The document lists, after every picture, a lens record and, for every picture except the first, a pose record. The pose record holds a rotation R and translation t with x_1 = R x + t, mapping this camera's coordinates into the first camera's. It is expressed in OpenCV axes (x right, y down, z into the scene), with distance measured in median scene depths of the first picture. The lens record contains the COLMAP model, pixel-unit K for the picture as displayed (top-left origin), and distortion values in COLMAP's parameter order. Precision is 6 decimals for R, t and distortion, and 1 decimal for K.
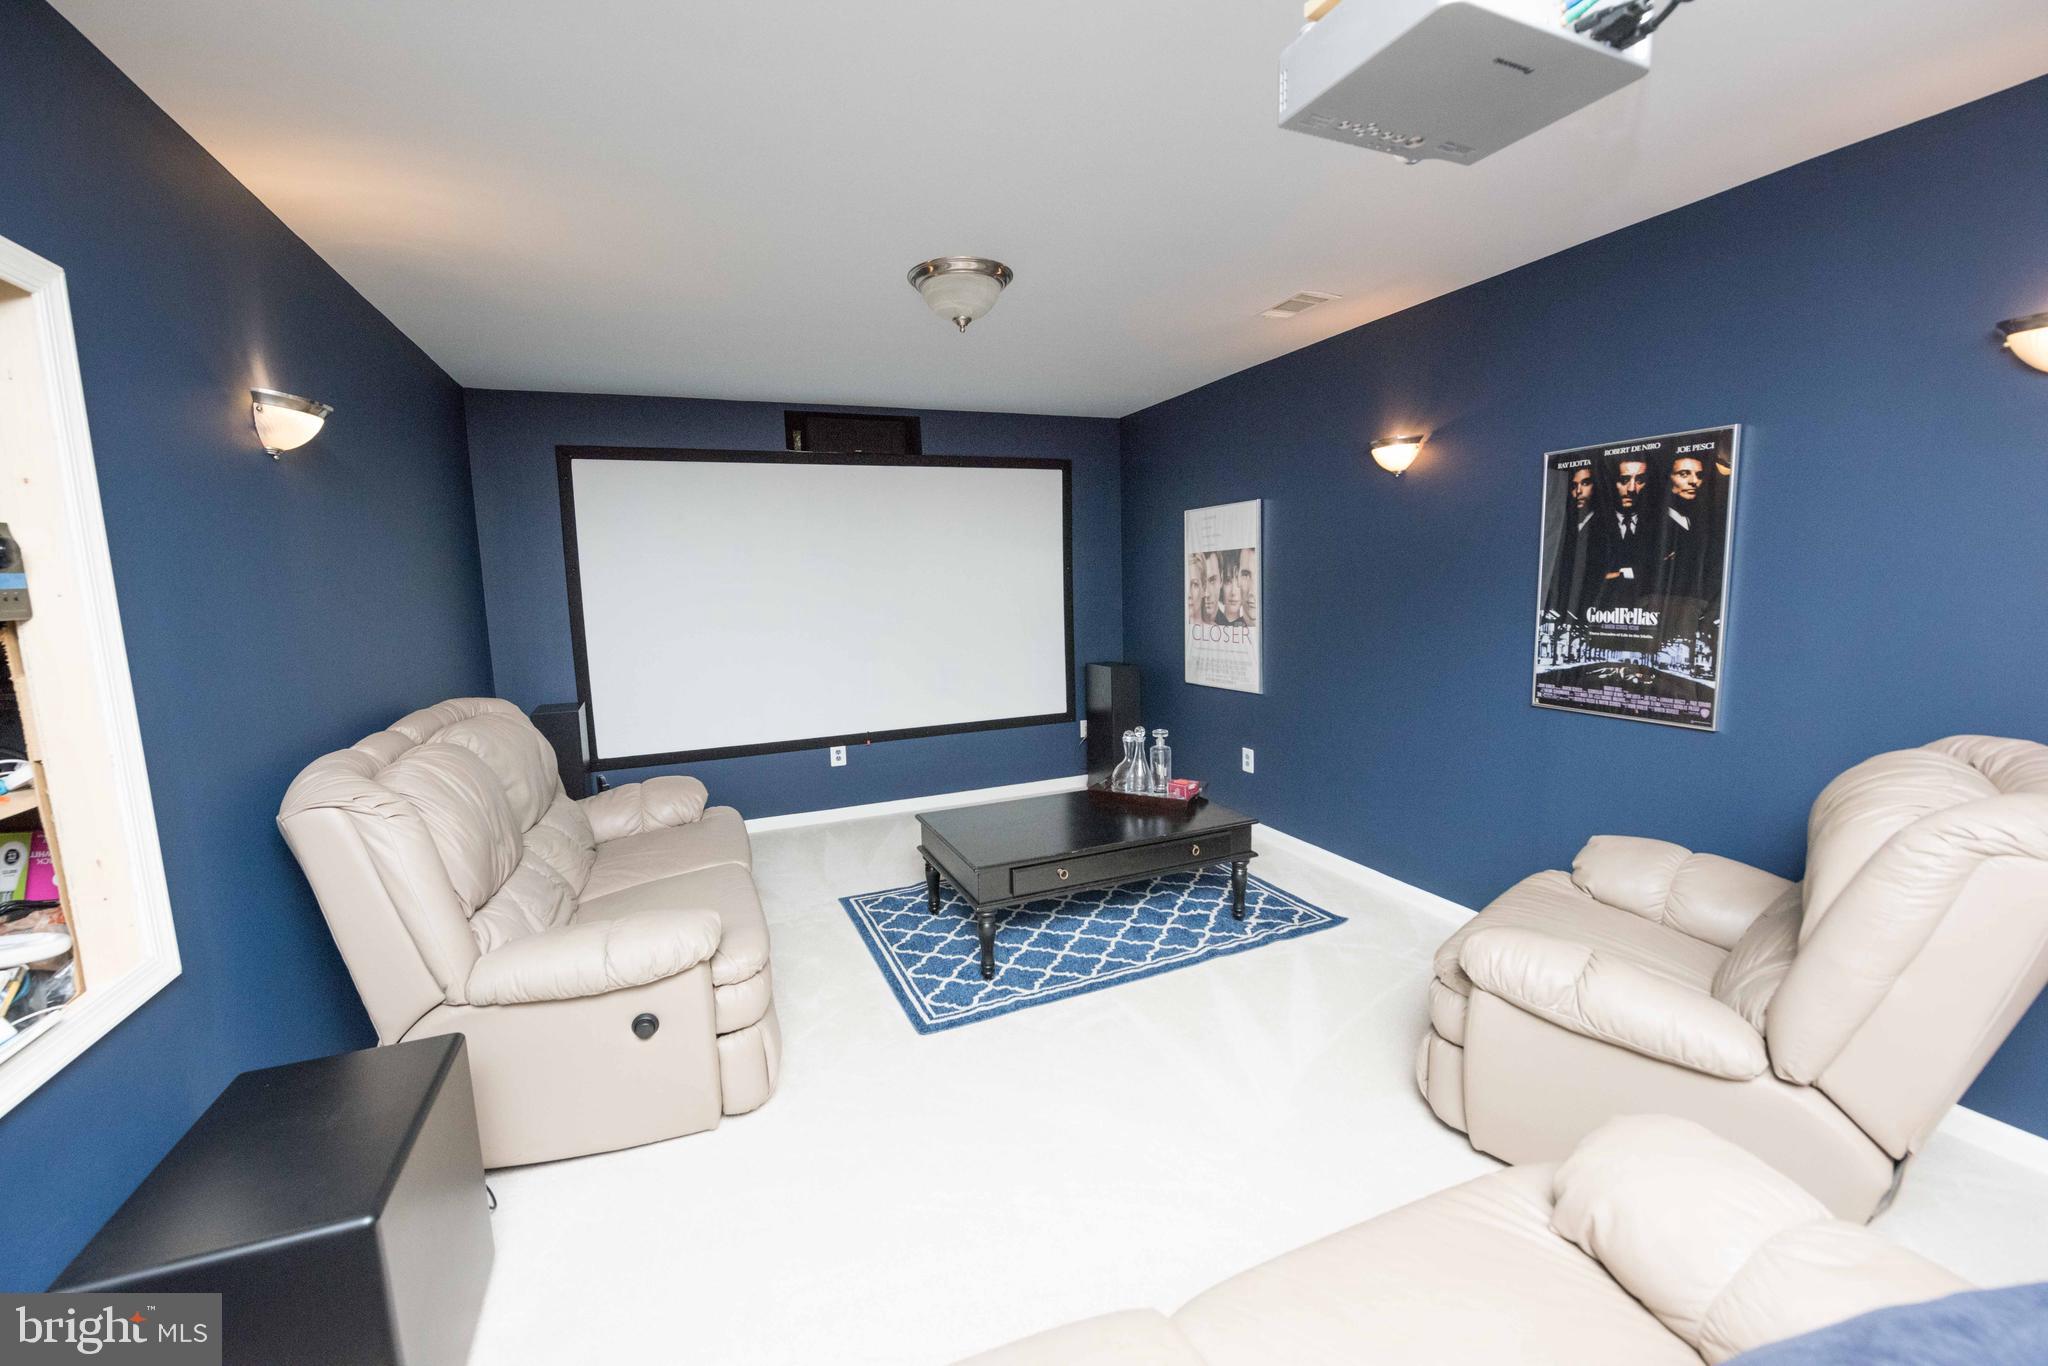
lens RADIAL K [[807.5, 0, 1024.0], [0, 807.5, 683.0], [0, 0, 1]] dist [-0.000554, -0.000382]
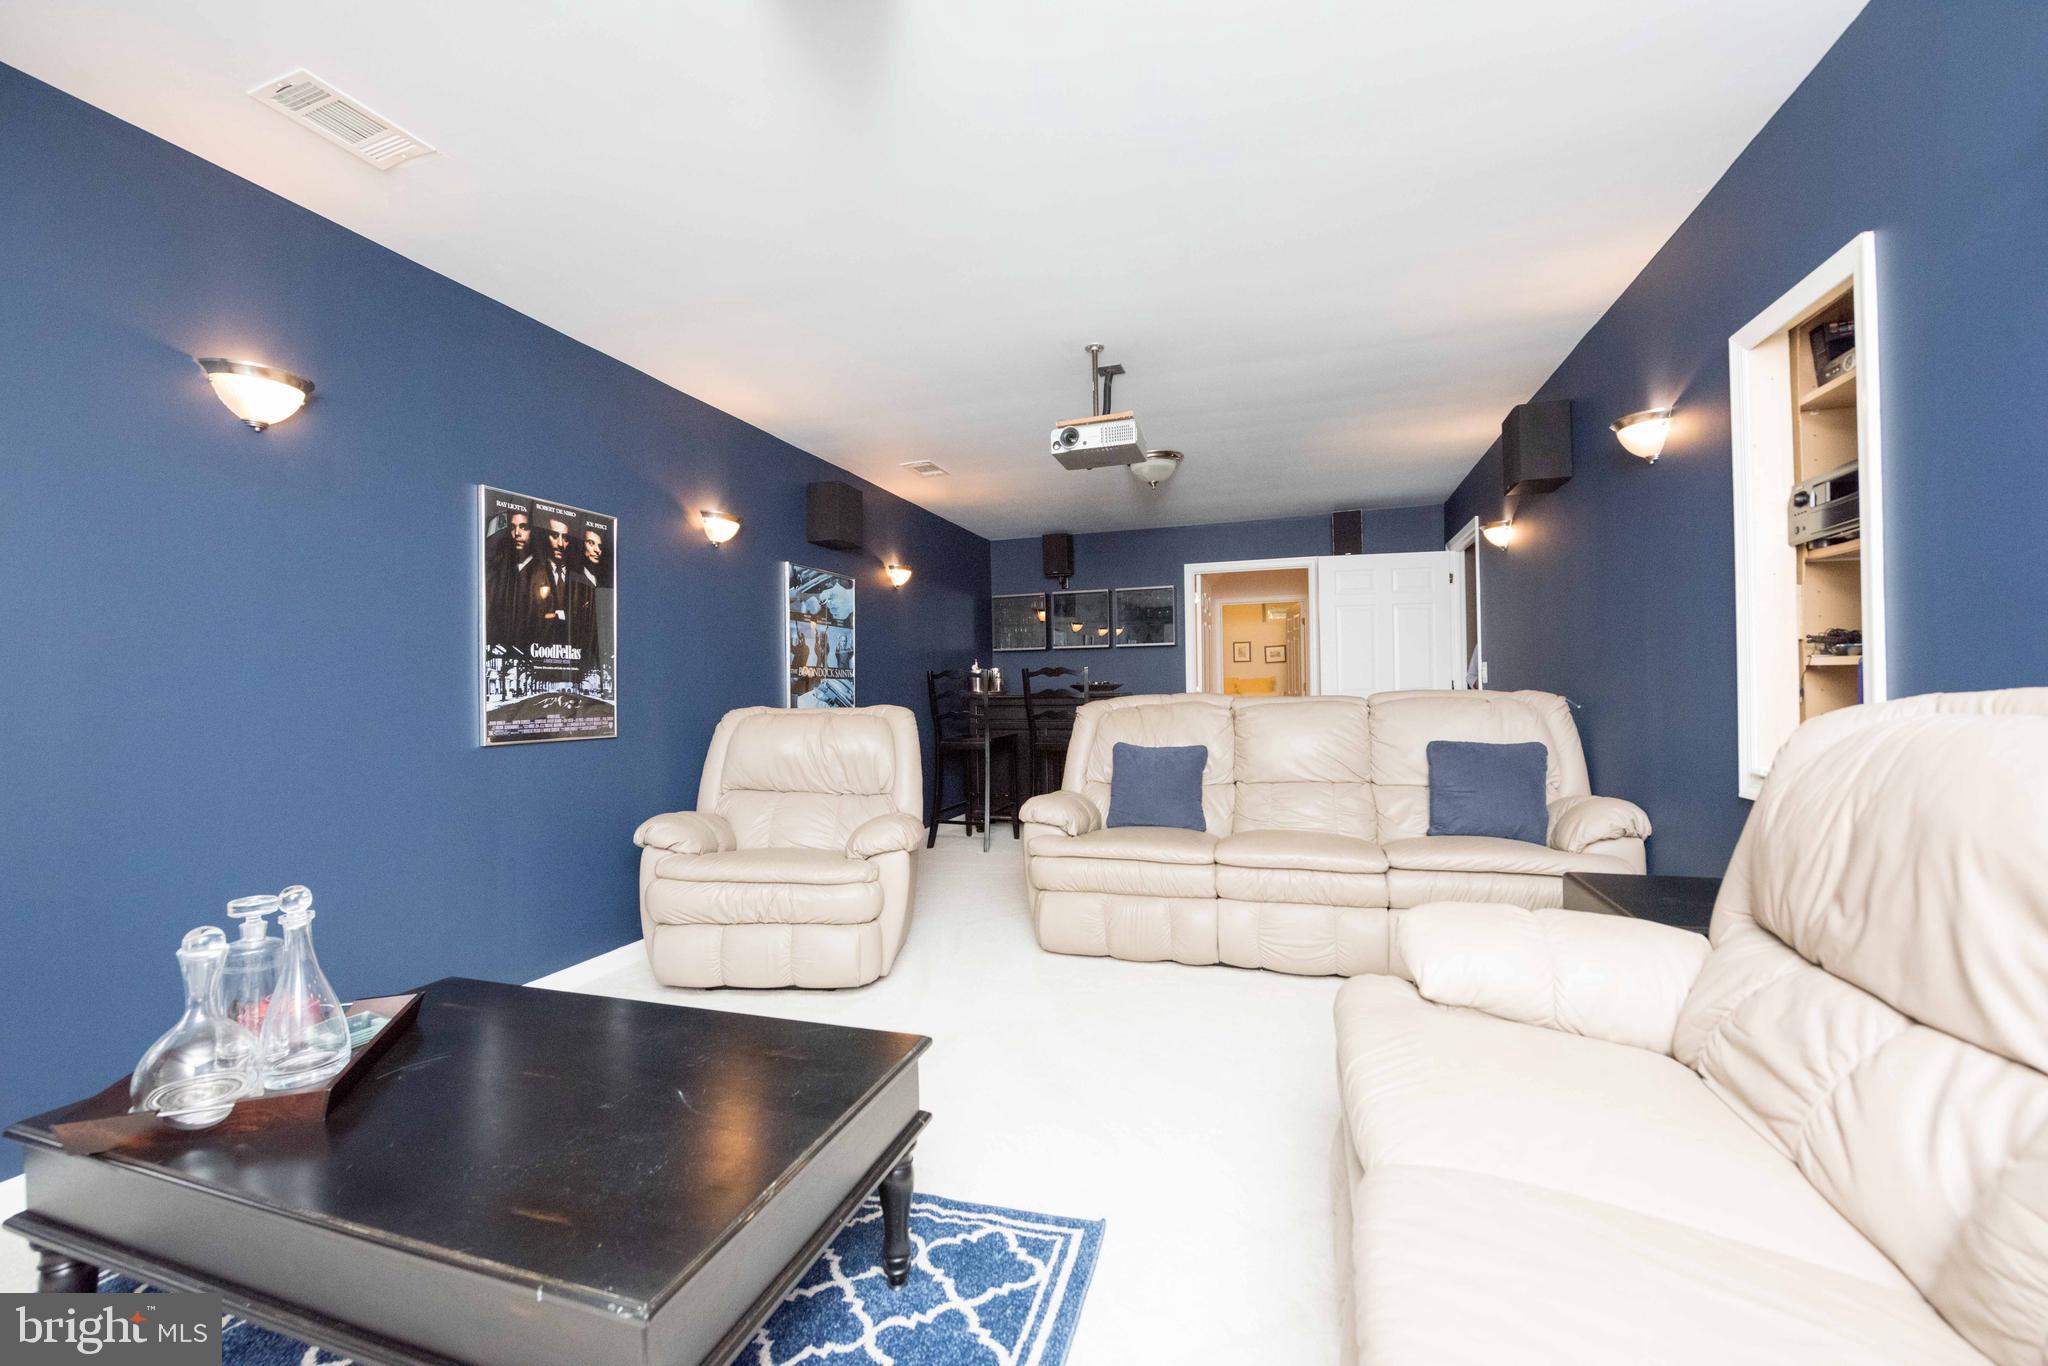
lens RADIAL K [[807.5, 0, 1024.0], [0, 807.5, 683.0], [0, 0, 1]] dist [-0.000554, -0.000382]
pose [[-0.737610, 0.043680, 0.673813, -0.511207], [0.121378, 0.990228, 0.068678, -0.036390], [-0.664228, 0.132444, -0.735704, 1.381792]]
